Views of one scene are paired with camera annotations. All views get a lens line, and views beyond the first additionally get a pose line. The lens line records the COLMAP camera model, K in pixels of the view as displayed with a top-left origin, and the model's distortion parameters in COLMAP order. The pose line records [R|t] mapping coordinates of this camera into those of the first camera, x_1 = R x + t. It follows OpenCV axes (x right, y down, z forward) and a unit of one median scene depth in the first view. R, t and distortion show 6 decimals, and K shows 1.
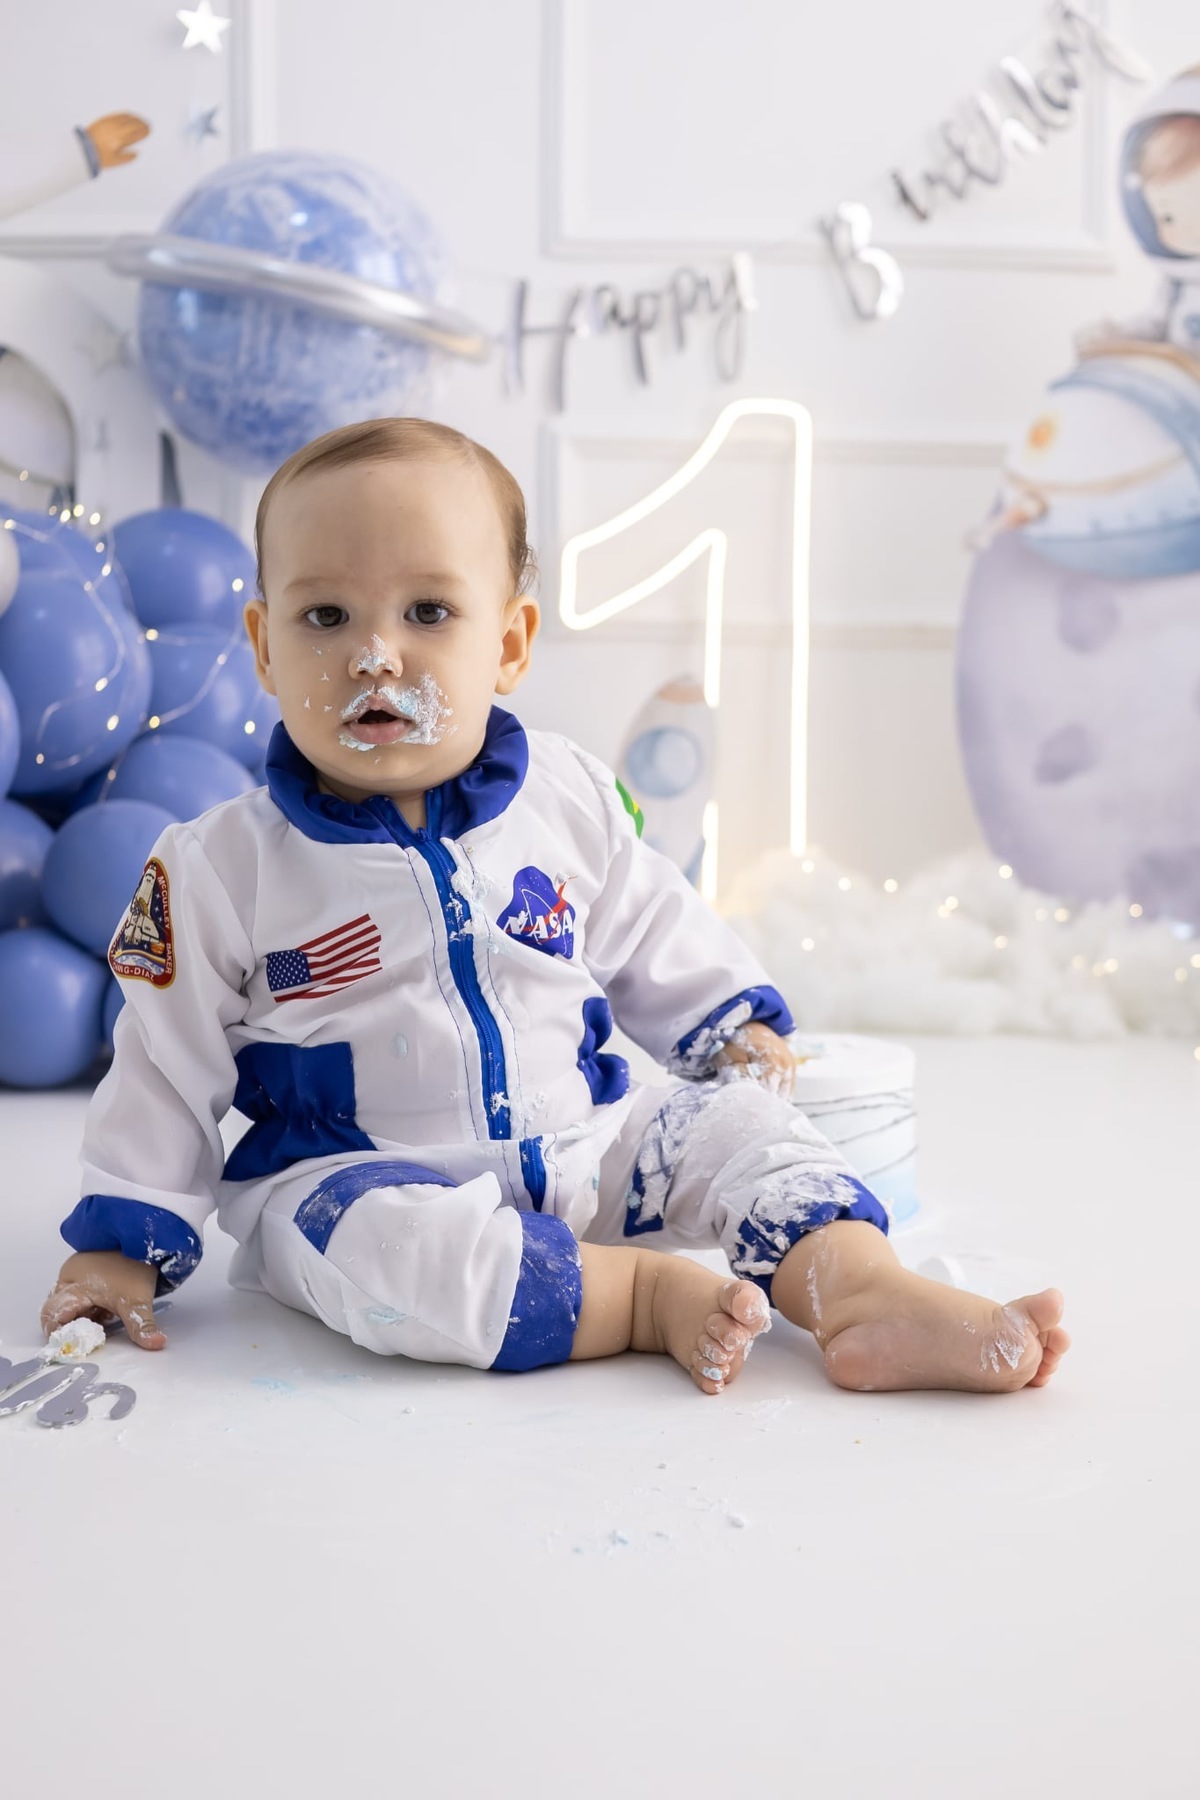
lens RADIAL K [[1932.2, 0, 602.4], [0, 1932.2, 901.2], [0, 0, 1]] dist [-0.109795, 0.000000]
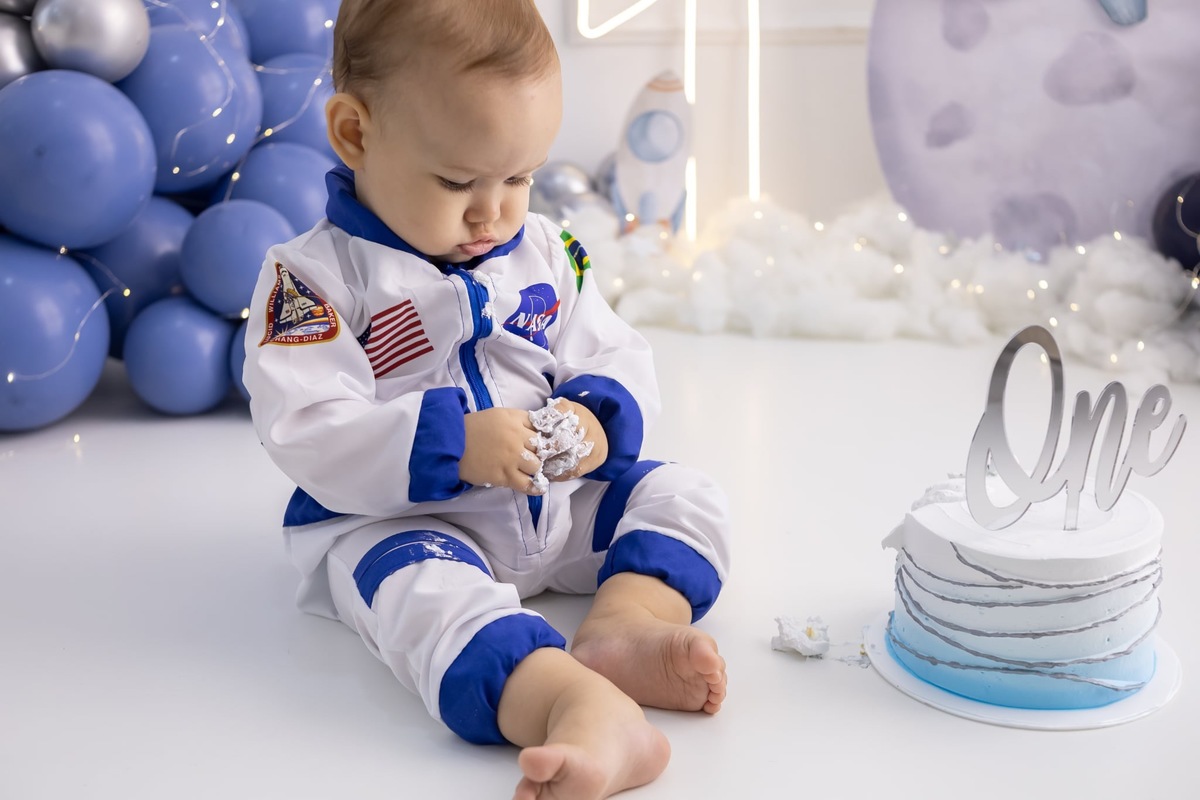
lens RADIAL K [[1226.1, 0, 599.1], [0, 1226.1, 384.5], [0, 0, 1]] dist [-0.112817, 0.000000]
pose [[0.998671, -0.021210, -0.046975, 0.030618], [0.028680, 0.985951, 0.164552, -0.043288], [0.042824, -0.165680, 0.985249, 0.115505]]
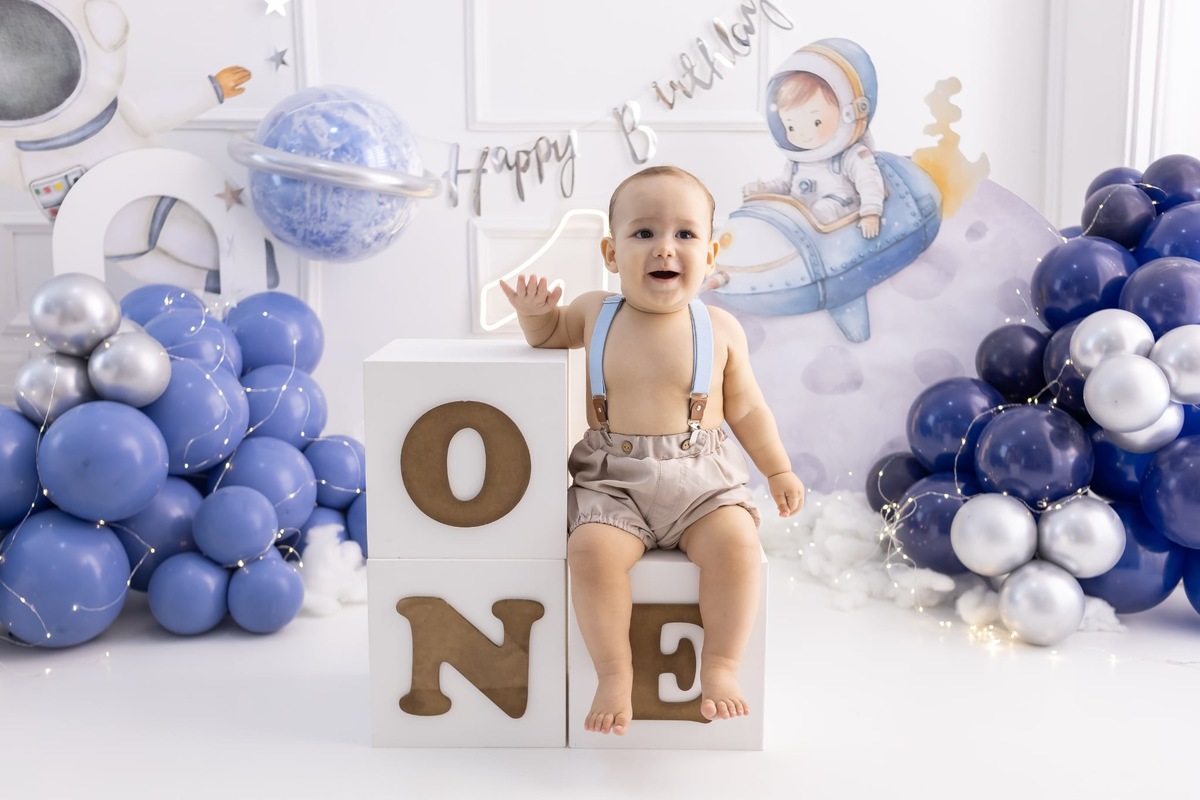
lens RADIAL K [[1145.8, 0, 591.4], [0, 1145.8, 393.8], [0, 0, 1]] dist [-0.002682, 0.000000]
pose [[0.998870, -0.012891, 0.045748, 0.039198], [0.010008, 0.997982, 0.062698, -0.161260], [-0.046464, -0.062169, 0.996983, -0.154830]]
